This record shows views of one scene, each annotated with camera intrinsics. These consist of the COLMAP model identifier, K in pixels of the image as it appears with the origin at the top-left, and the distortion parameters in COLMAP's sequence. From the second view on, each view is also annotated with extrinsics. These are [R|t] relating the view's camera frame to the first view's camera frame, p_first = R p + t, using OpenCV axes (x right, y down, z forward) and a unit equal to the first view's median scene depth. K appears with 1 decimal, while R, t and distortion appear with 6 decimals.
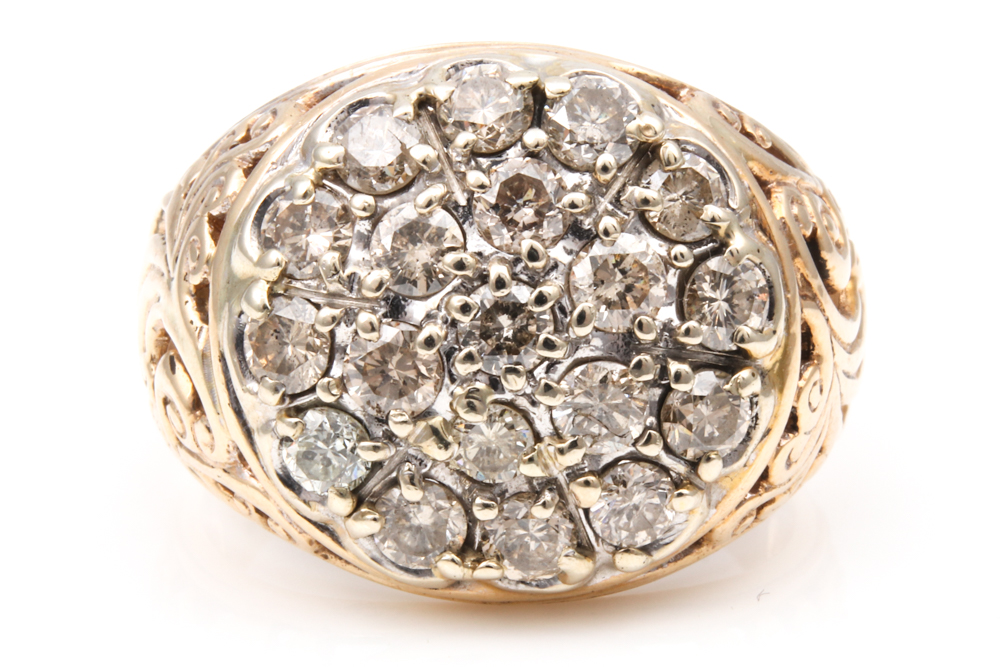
lens RADIAL K [[2546.5, 0, 500.0], [0, 2546.5, 333.5], [0, 0, 1]] dist [0.037556, 0.037889]
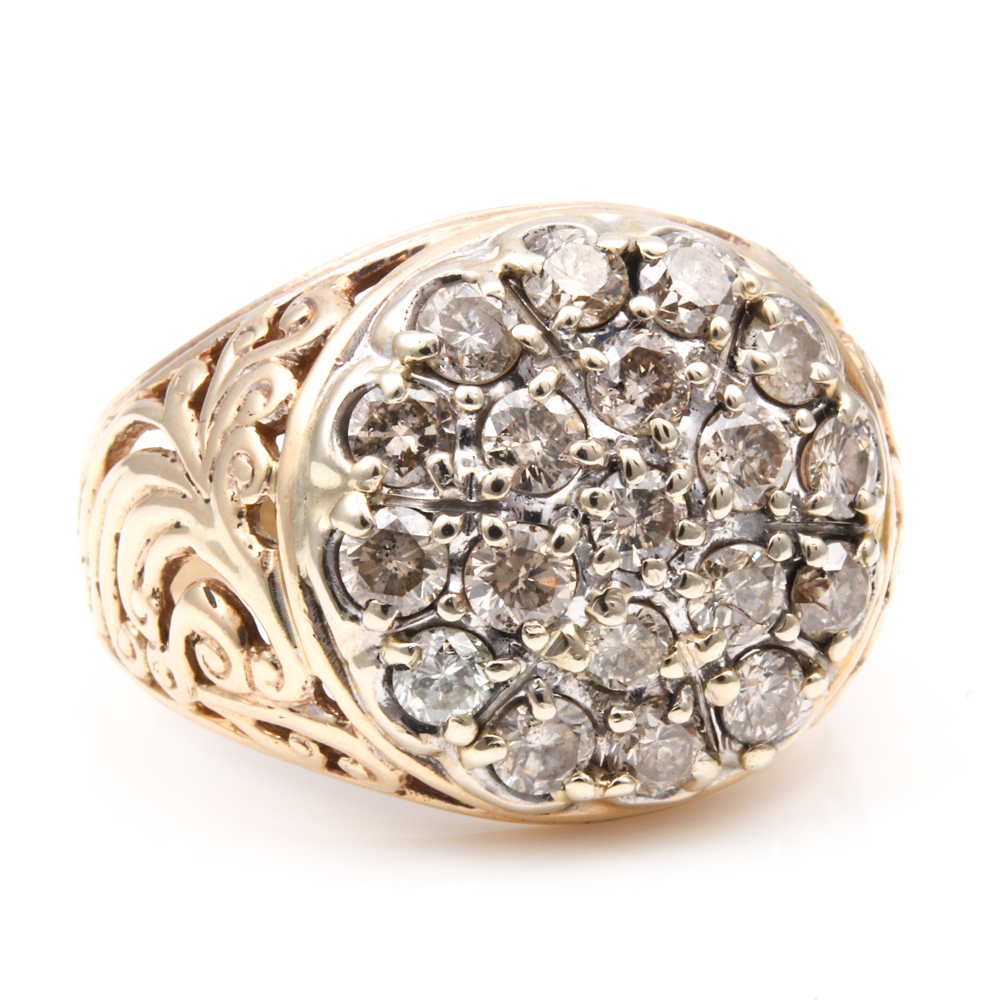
lens RADIAL K [[2783.1, 0, 500.0], [0, 2783.1, 500.0], [0, 0, 1]] dist [-0.073932, -0.395599]
pose [[0.976717, -0.098789, 0.190431, -0.227255], [0.098205, 0.995087, 0.012528, -0.025229], [-0.190733, 0.006465, 0.981621, 0.039224]]
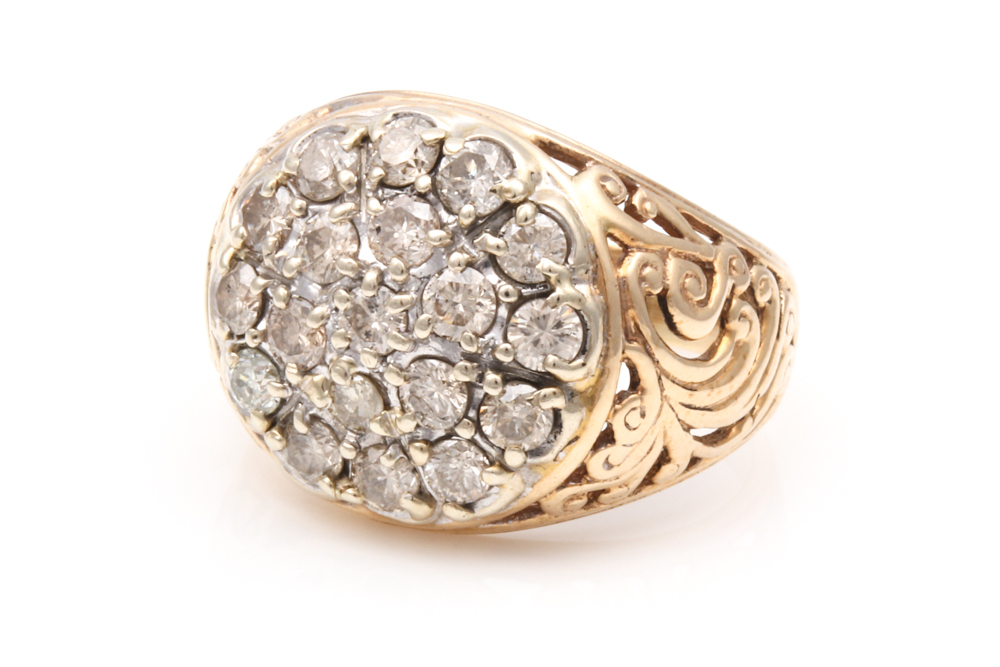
lens RADIAL K [[2546.5, 0, 500.0], [0, 2546.5, 333.5], [0, 0, 1]] dist [0.037556, 0.037889]
pose [[0.950302, 0.202604, -0.236383, 0.369646], [-0.190424, 0.978945, 0.073517, -0.102626], [0.246301, -0.024850, 0.968875, -0.258865]]
